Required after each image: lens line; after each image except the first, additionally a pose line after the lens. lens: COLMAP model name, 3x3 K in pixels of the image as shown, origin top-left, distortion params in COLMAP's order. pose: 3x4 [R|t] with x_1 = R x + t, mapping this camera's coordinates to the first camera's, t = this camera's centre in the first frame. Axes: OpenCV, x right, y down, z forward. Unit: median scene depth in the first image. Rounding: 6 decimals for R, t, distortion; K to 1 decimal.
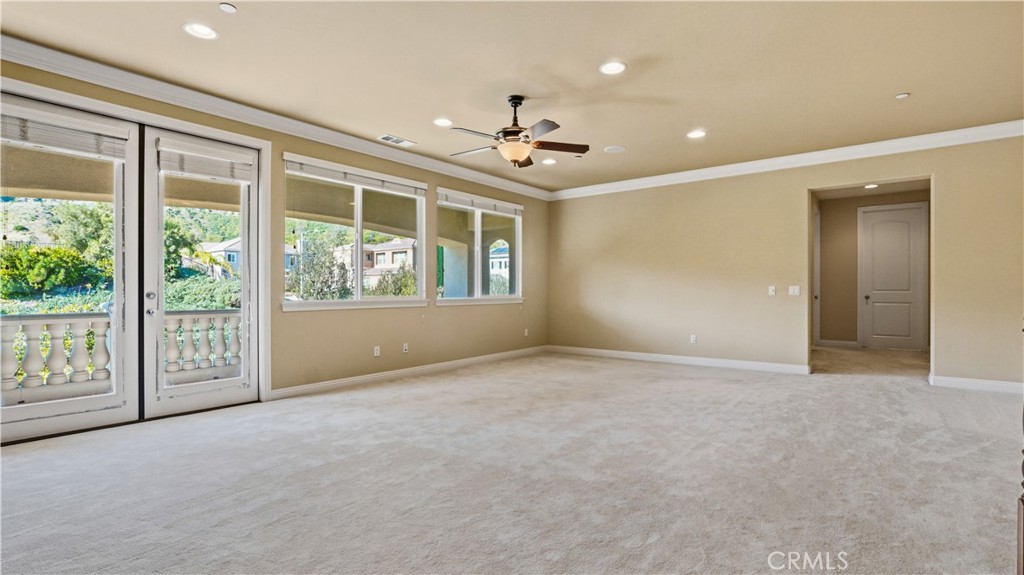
lens RADIAL K [[469.4, 0, 514.1], [0, 469.4, 283.0], [0, 0, 1]] dist [-0.000961, 0.000075]
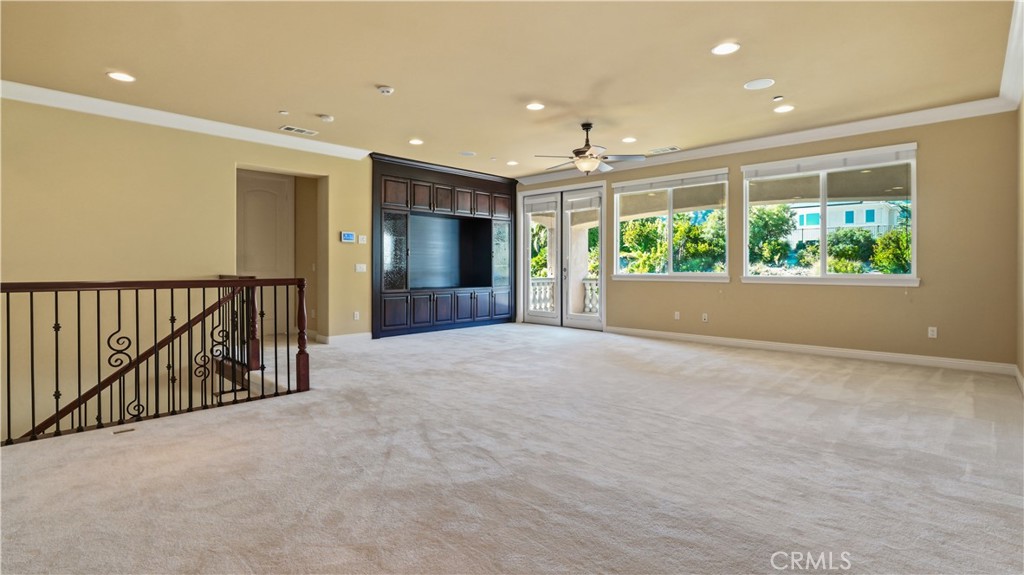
lens RADIAL K [[481.3, 0, 517.4], [0, 481.3, 272.9], [0, 0, 1]] dist [-0.025471, 0.013280]
pose [[-0.074535, 0.013014, -0.997133, 1.387978], [0.014894, 0.999818, 0.011935, 0.010425], [0.997107, -0.013961, -0.074715, 0.897929]]
